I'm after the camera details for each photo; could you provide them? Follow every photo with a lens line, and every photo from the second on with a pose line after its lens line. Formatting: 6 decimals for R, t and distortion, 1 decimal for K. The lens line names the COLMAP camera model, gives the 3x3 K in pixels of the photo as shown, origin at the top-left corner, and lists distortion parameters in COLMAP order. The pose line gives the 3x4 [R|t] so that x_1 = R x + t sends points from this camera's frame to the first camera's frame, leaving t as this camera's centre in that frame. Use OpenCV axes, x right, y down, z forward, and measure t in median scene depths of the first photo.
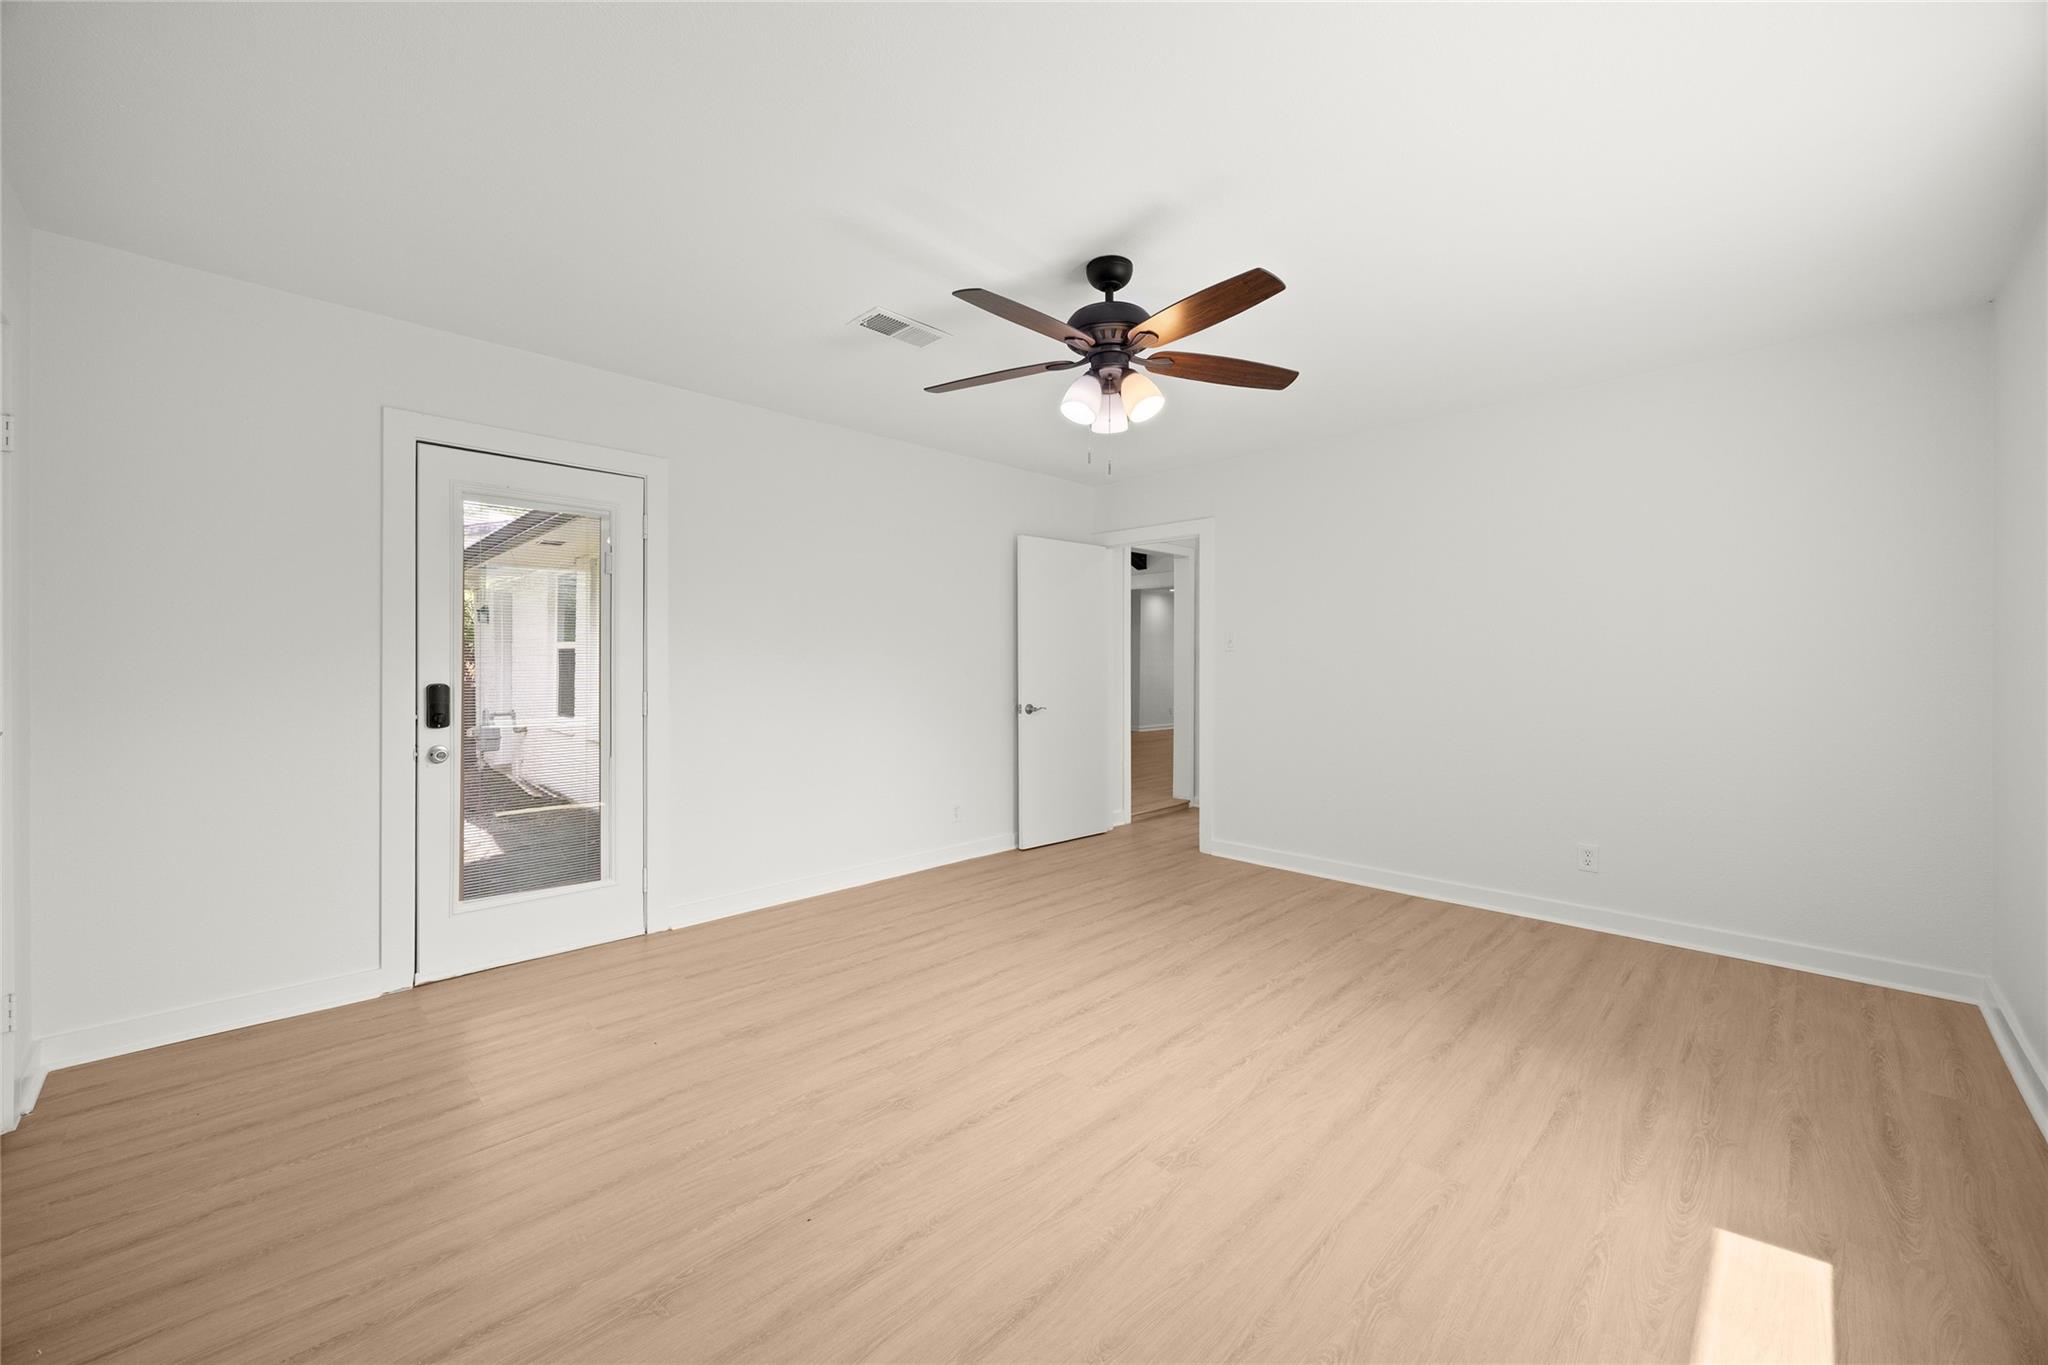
lens RADIAL K [[775.0, 0, 1012.2], [0, 775.0, 673.1], [0, 0, 1]] dist [-0.000938, -0.000057]
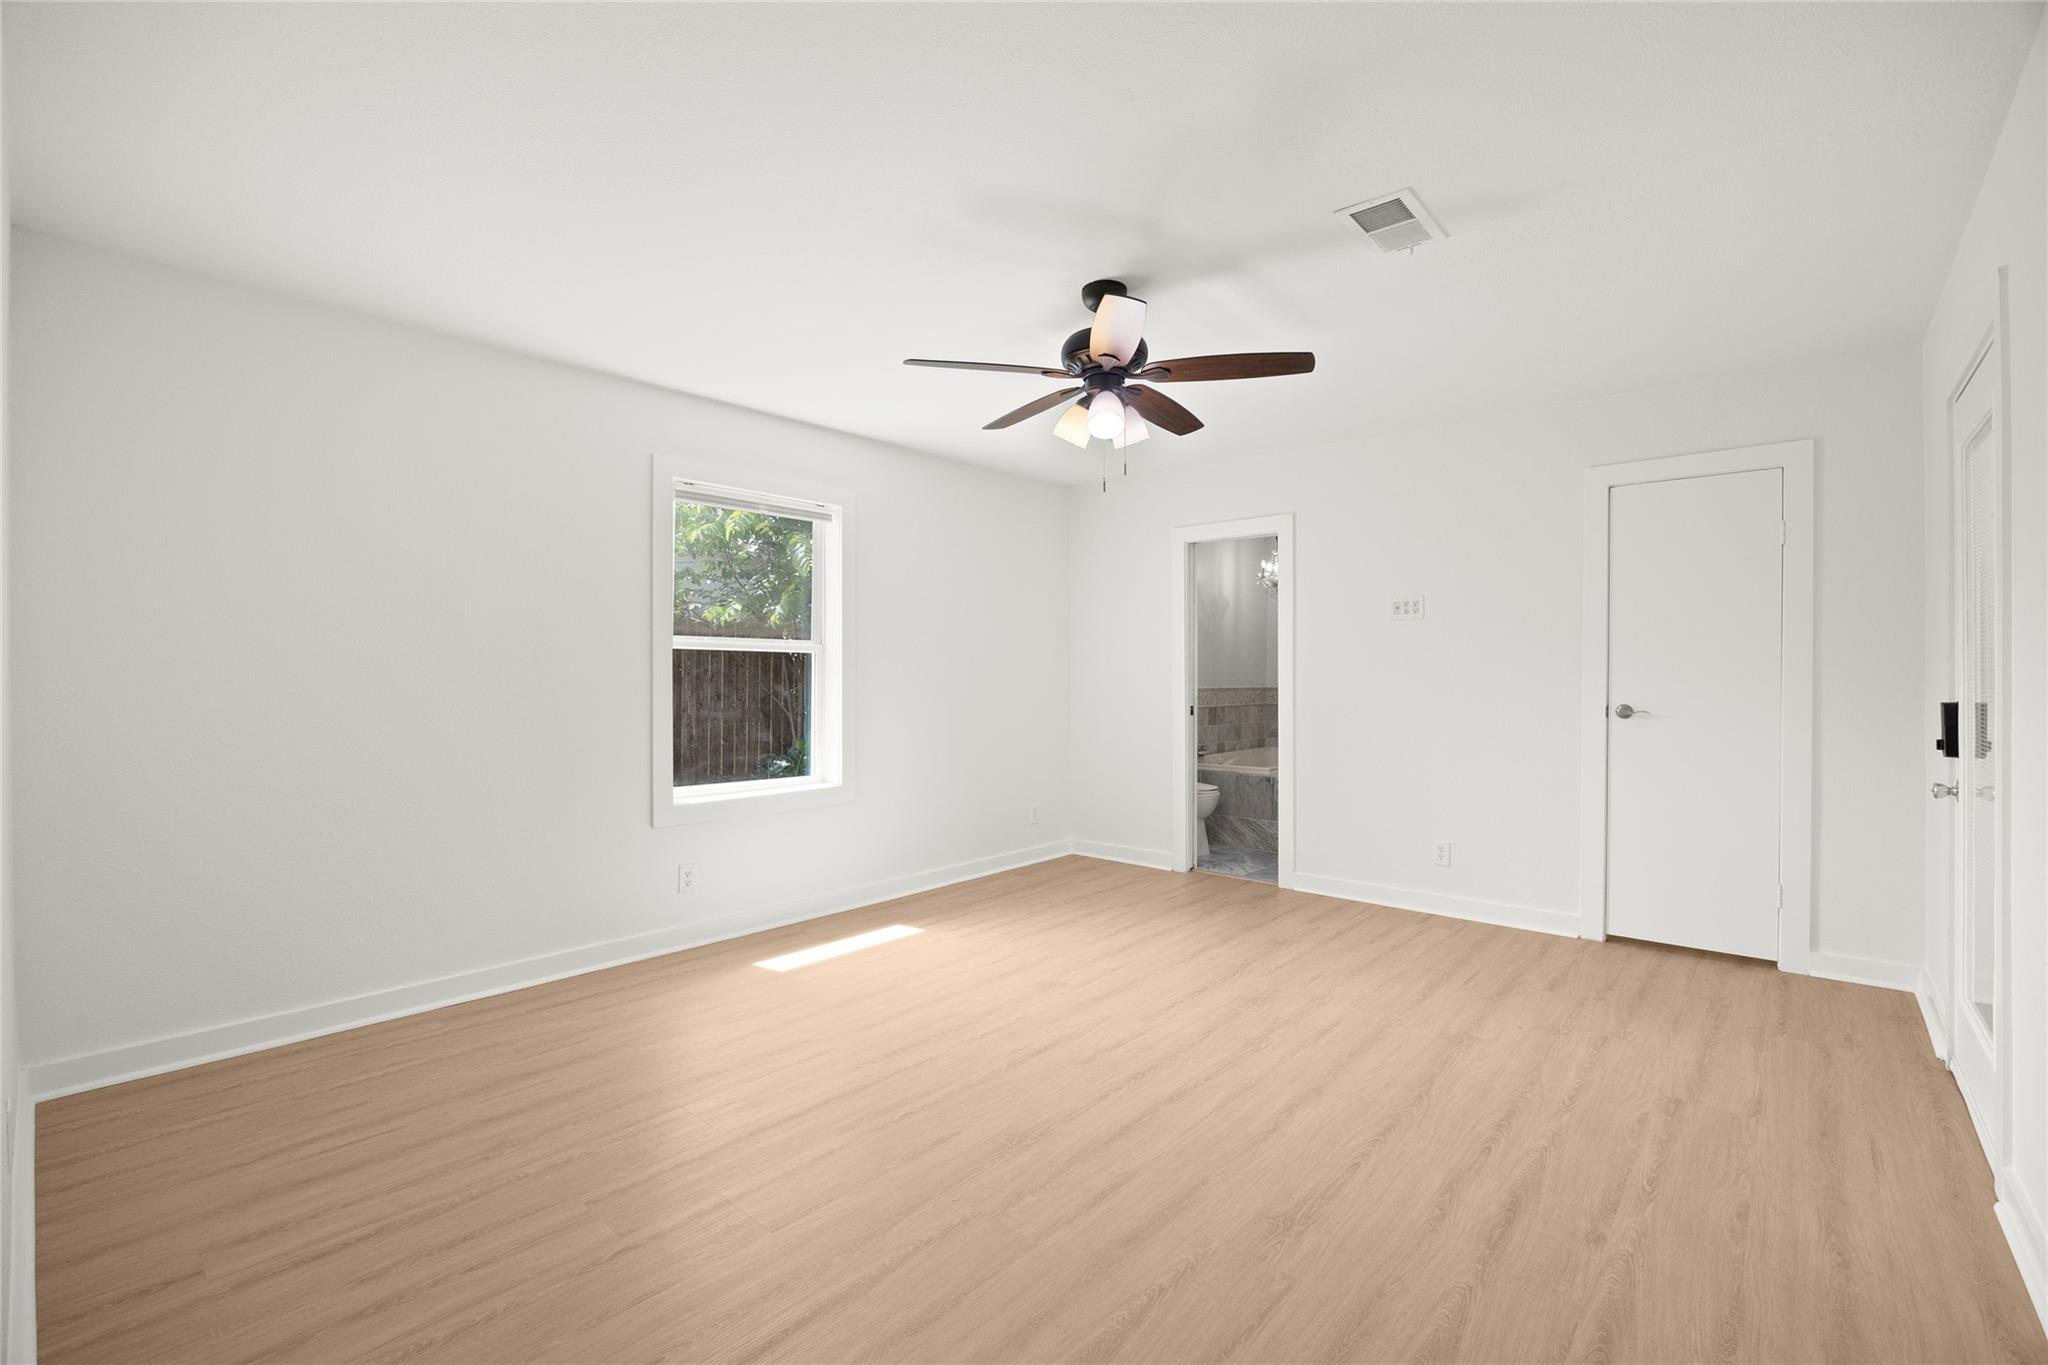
lens RADIAL K [[880.1, 0, 1030.5], [0, 880.1, 680.4], [0, 0, 1]] dist [0.001701, 0.000205]
pose [[-0.995910, 0.000763, -0.090353, 0.291253], [-0.000442, 0.999911, 0.013313, -0.019103], [0.090355, 0.013298, -0.995821, 1.905479]]
